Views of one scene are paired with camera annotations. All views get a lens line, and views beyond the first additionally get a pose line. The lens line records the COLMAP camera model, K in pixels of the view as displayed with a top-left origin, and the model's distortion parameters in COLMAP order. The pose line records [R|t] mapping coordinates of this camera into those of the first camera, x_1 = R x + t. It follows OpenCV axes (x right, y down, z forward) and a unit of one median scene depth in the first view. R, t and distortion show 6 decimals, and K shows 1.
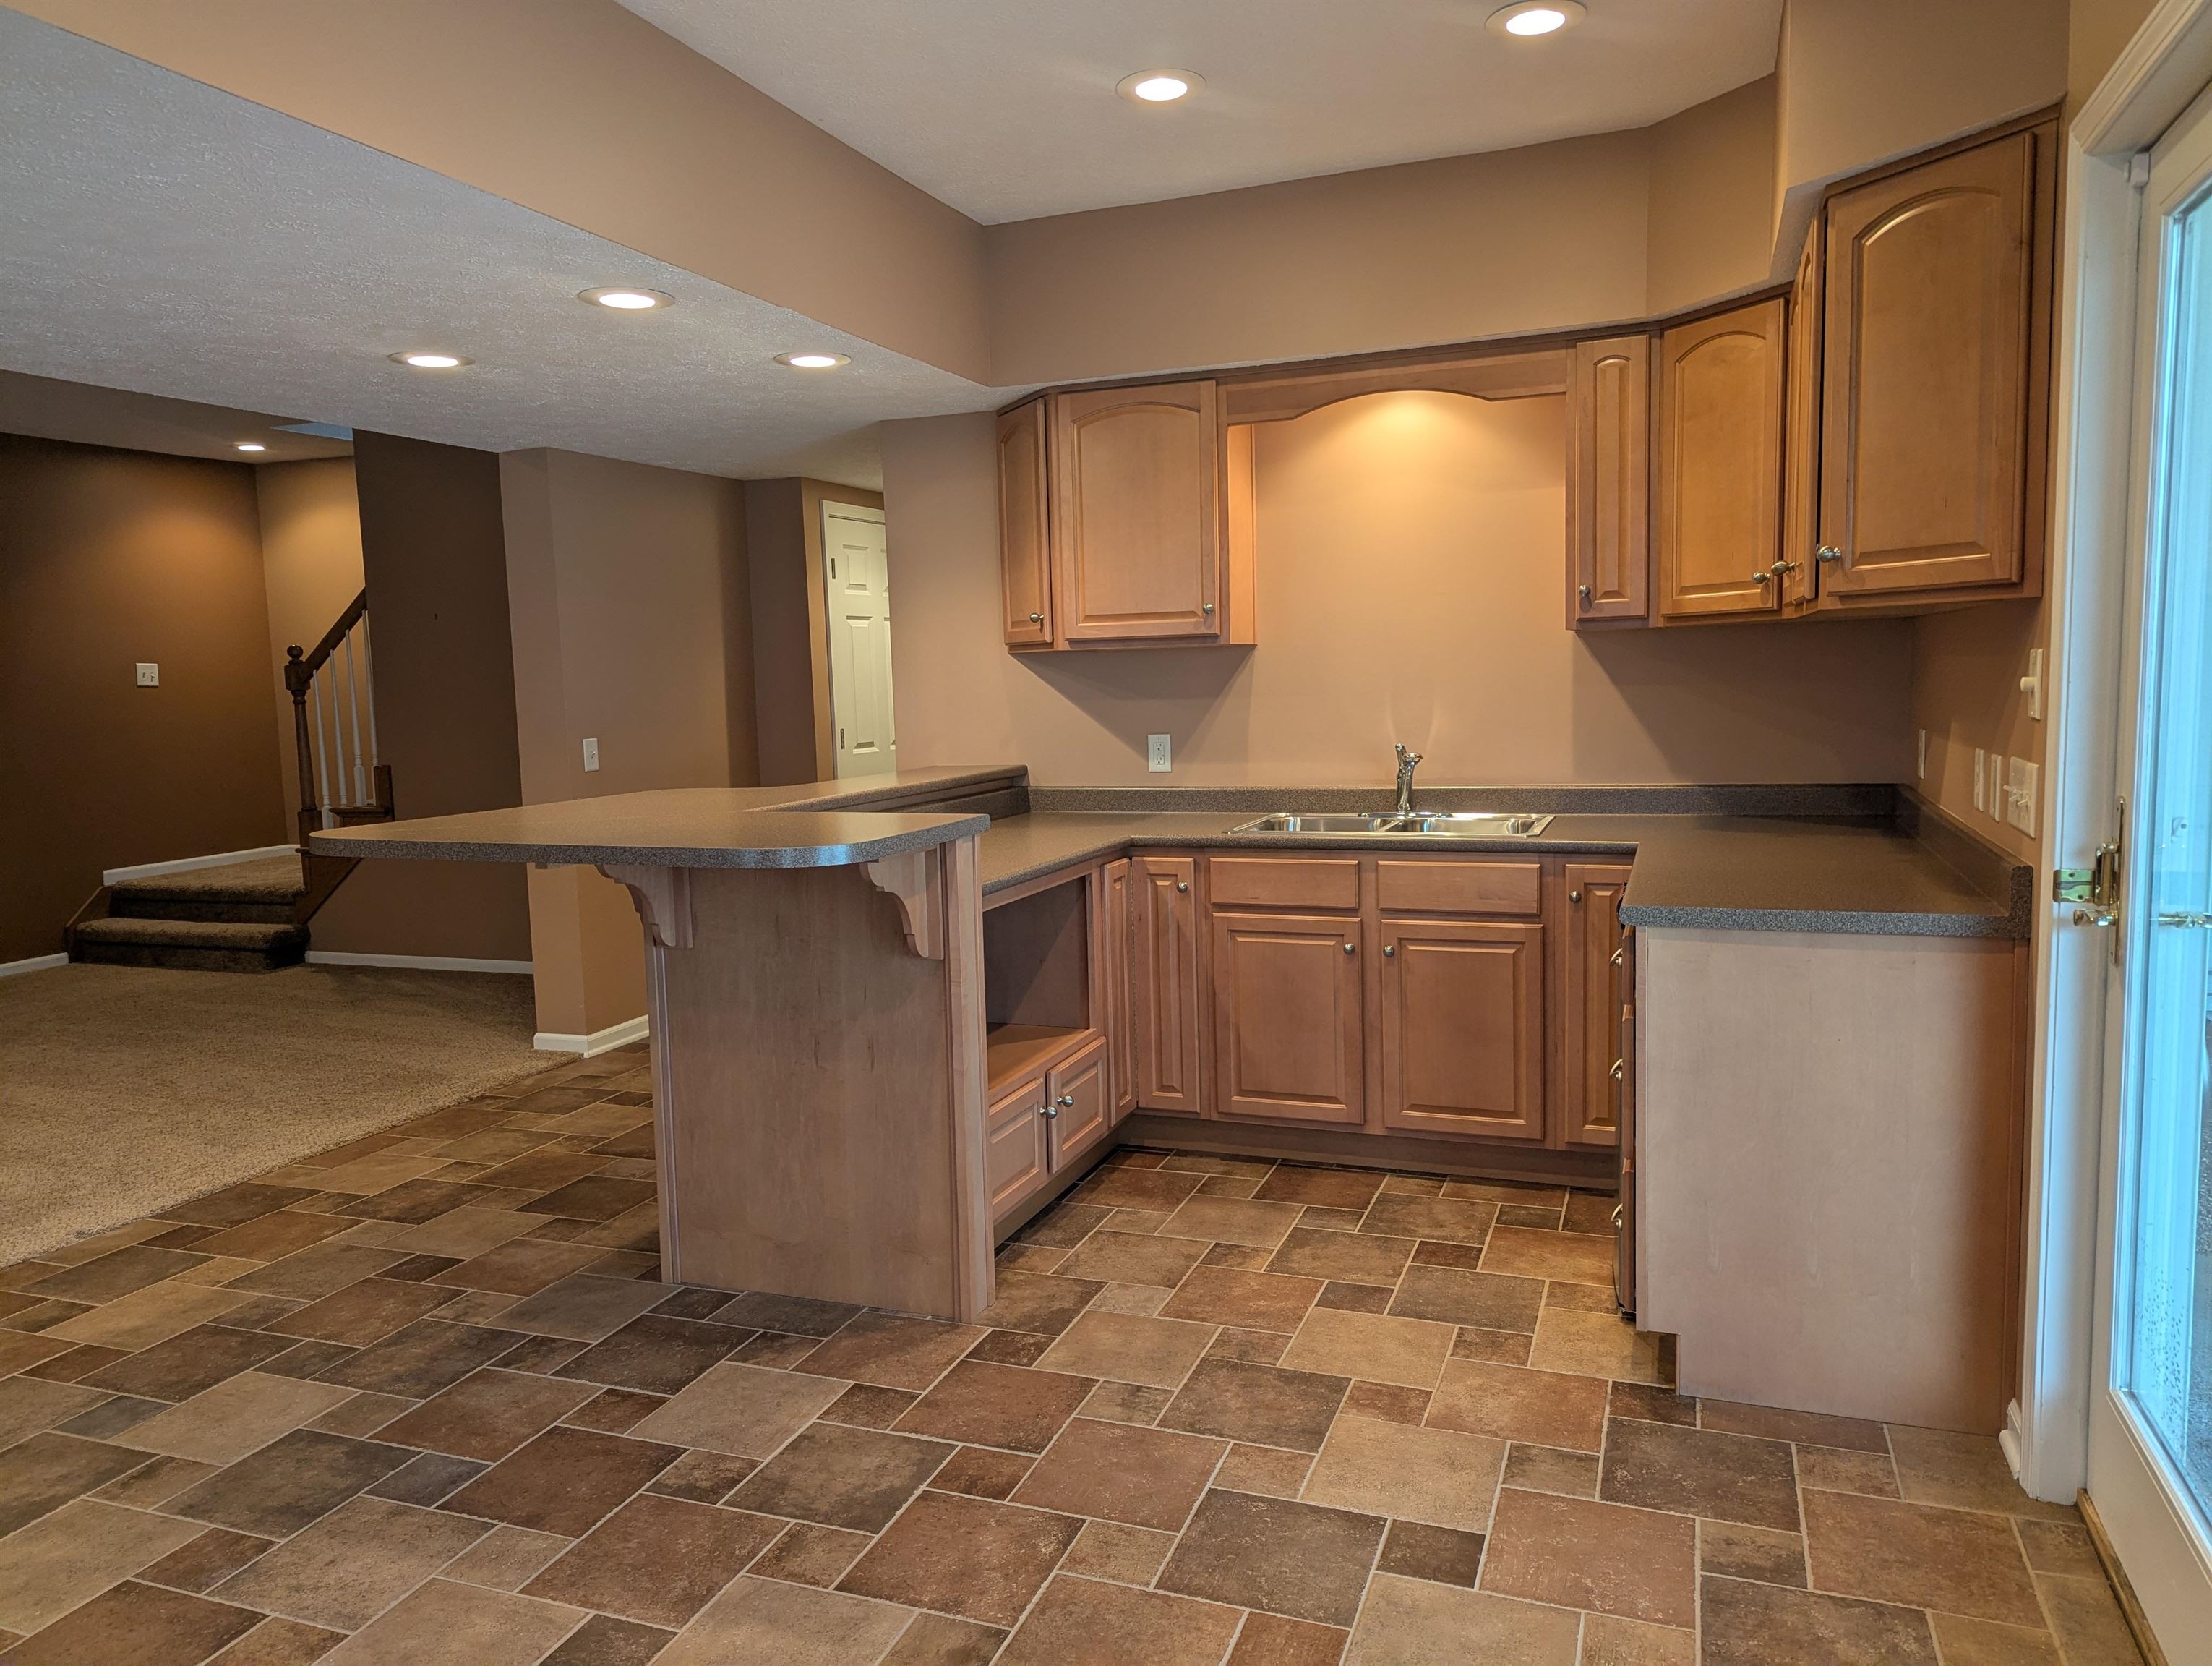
lens RADIAL K [[1555.2, 0, 1096.6], [0, 1555.2, 834.8], [0, 0, 1]] dist [0.065473, -0.056738]
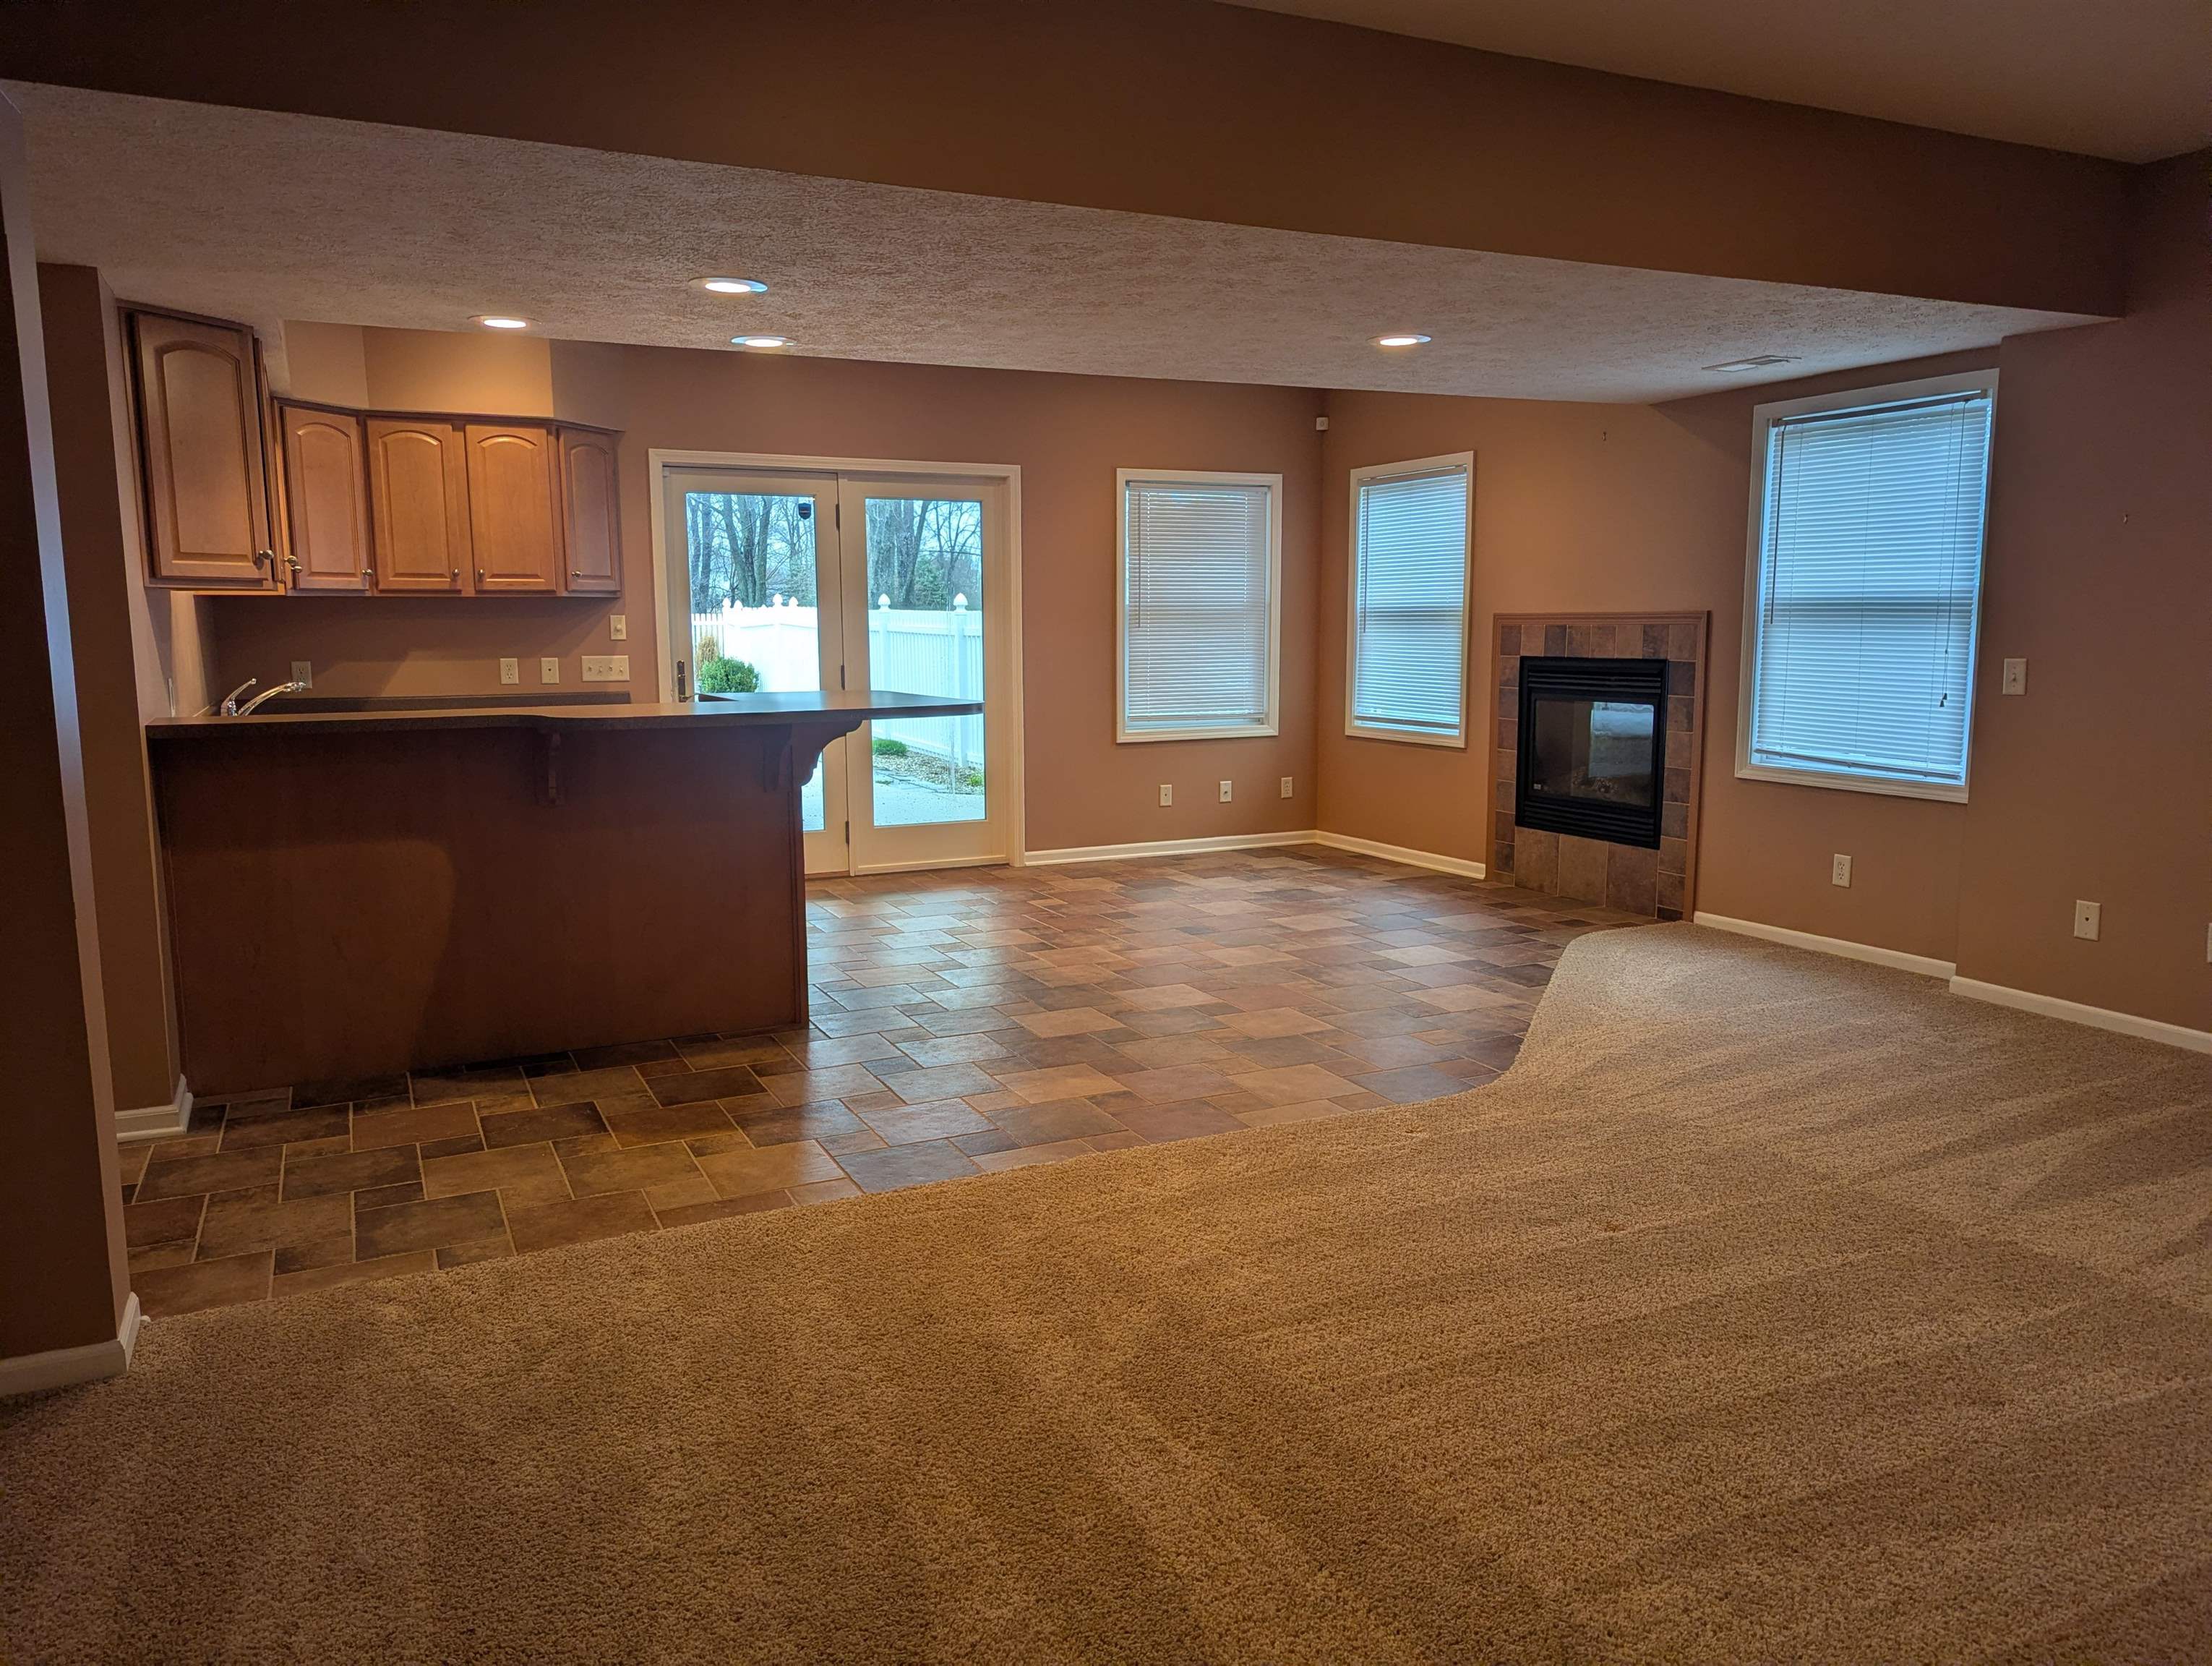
lens RADIAL K [[1552.9, 0, 1090.7], [0, 1552.9, 832.1], [0, 0, 1]] dist [0.071557, -0.060992]
pose [[-0.724751, -0.062093, 0.686207, -1.617377], [0.099174, 0.976159, 0.193074, -0.158330], [-0.681836, 0.207985, -0.701314, 2.003834]]
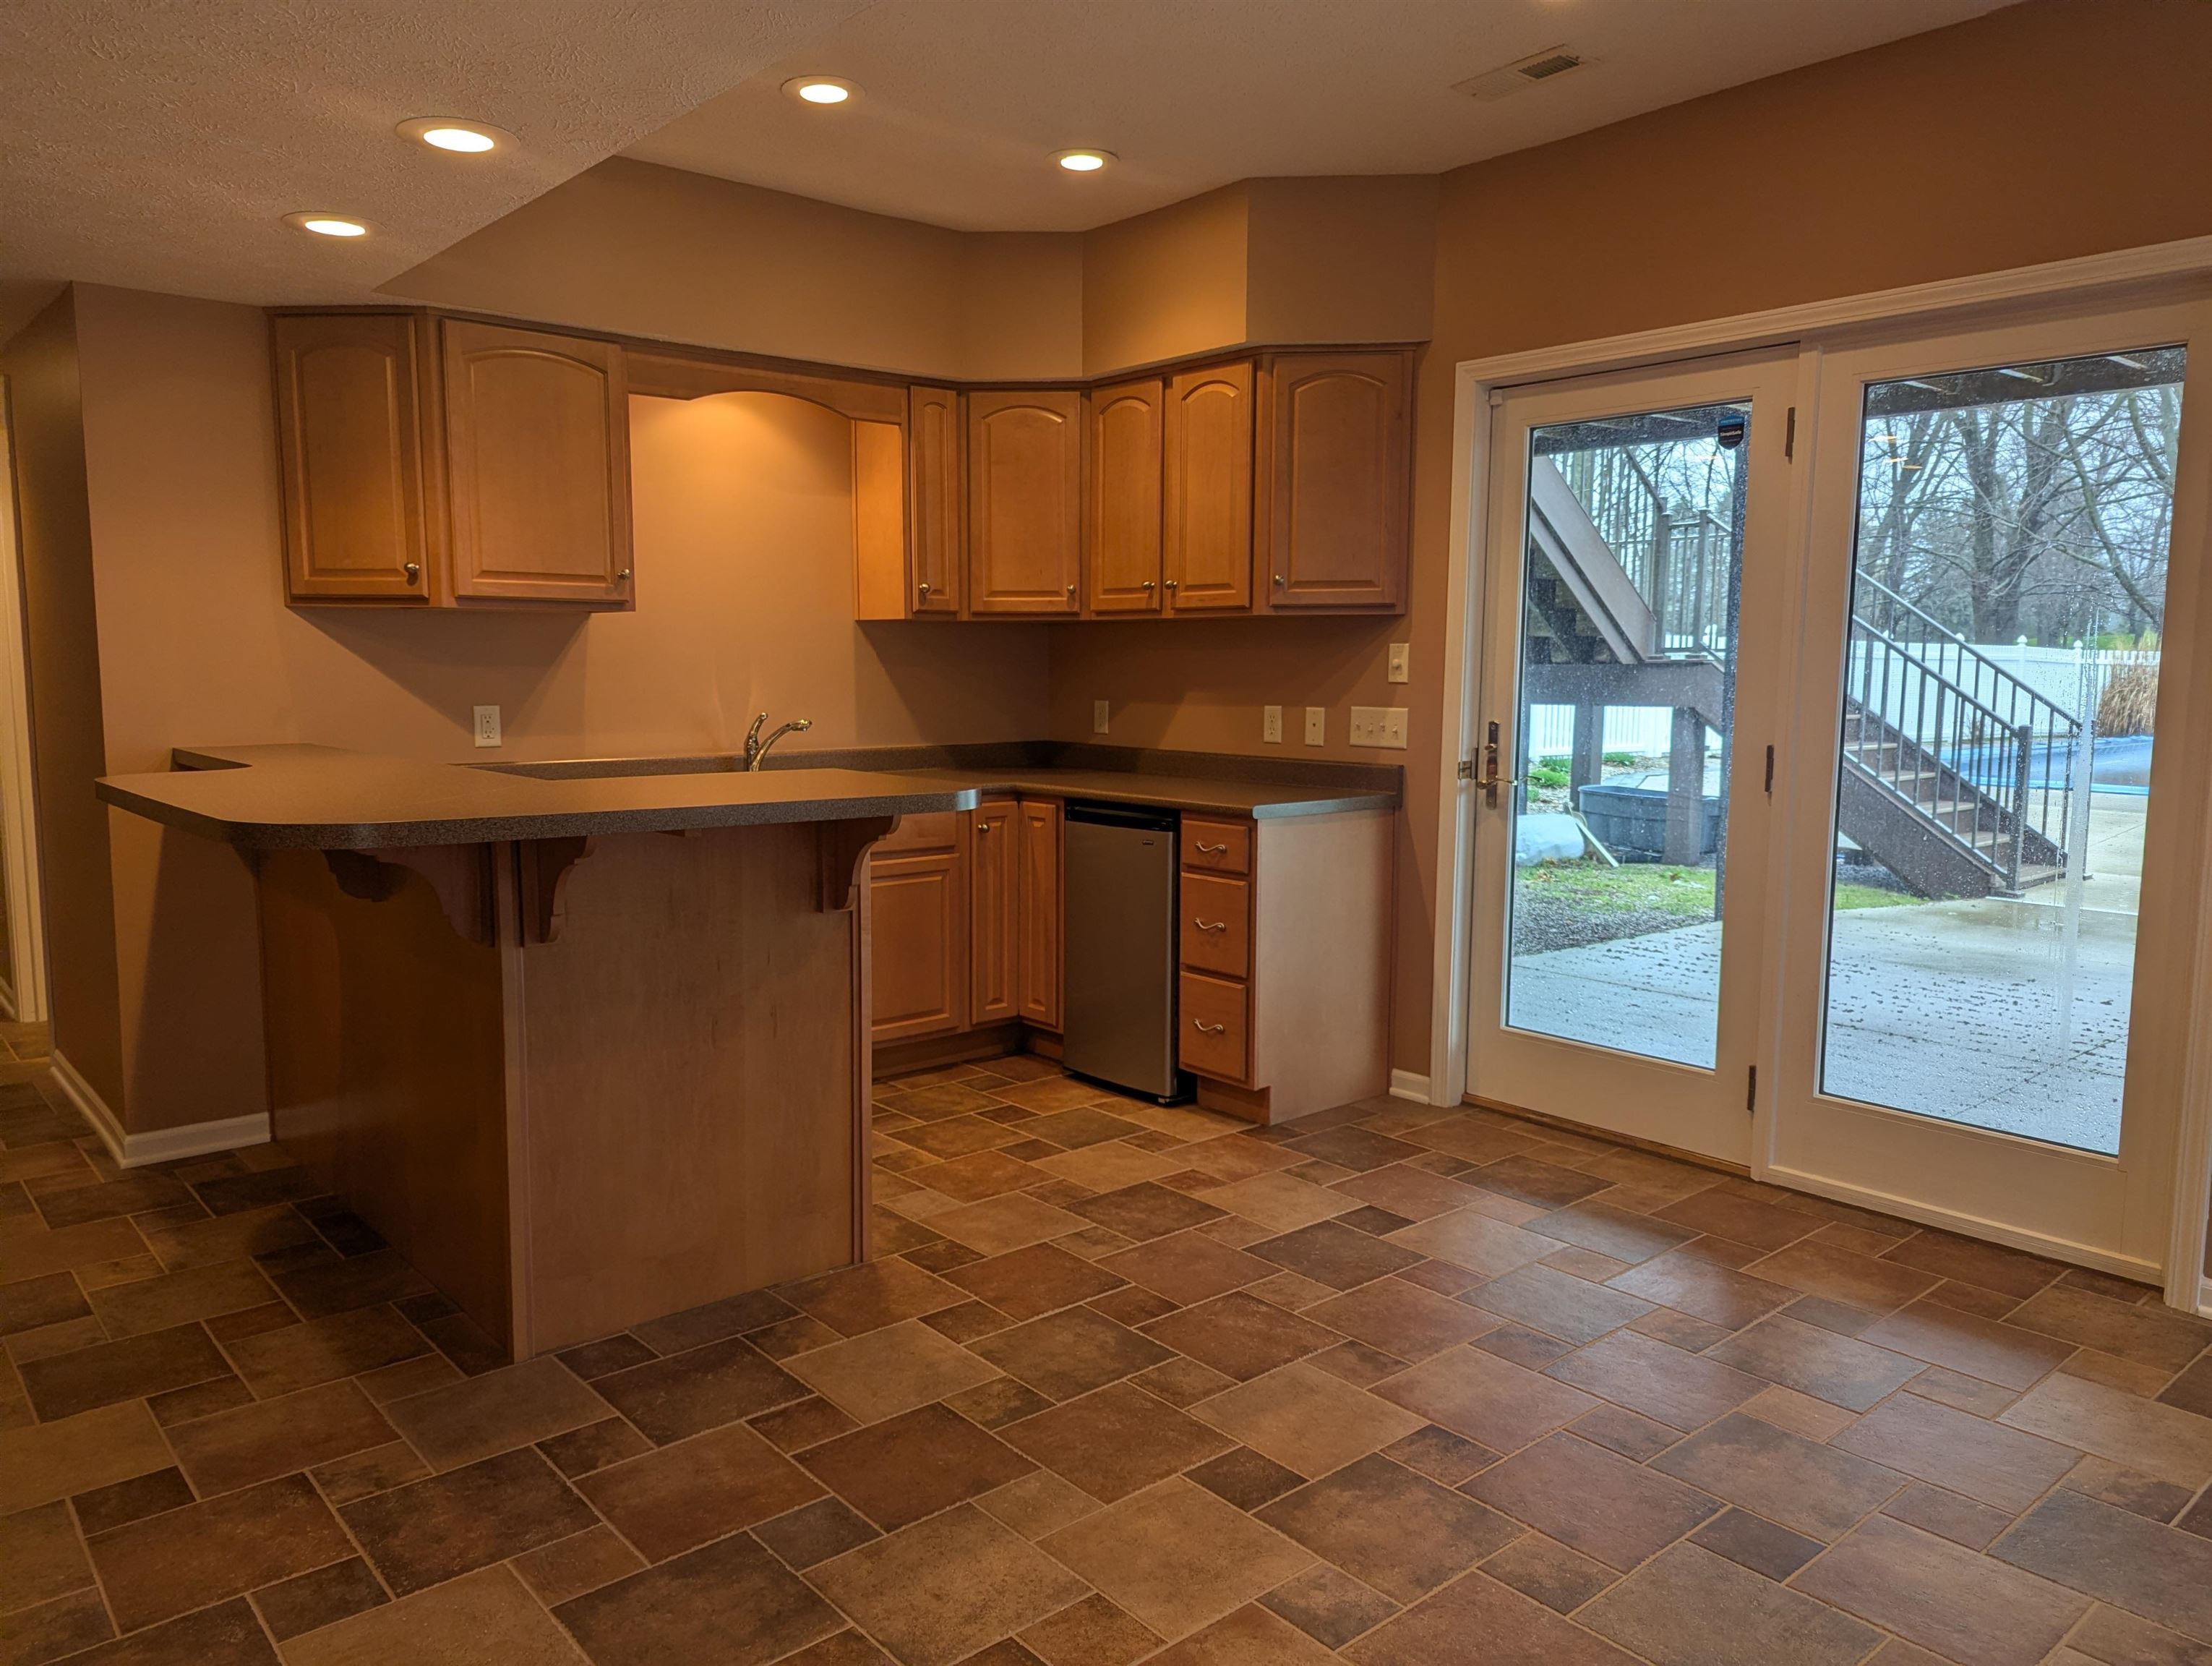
lens RADIAL K [[1551.1, 0, 1105.1], [0, 1551.1, 837.6], [0, 0, 1]] dist [0.070810, -0.067634]
pose [[0.478707, -0.070580, 0.875133, -0.914951], [0.074442, 0.996437, 0.039643, 0.005262], [-0.874813, 0.046169, 0.482256, 0.365347]]
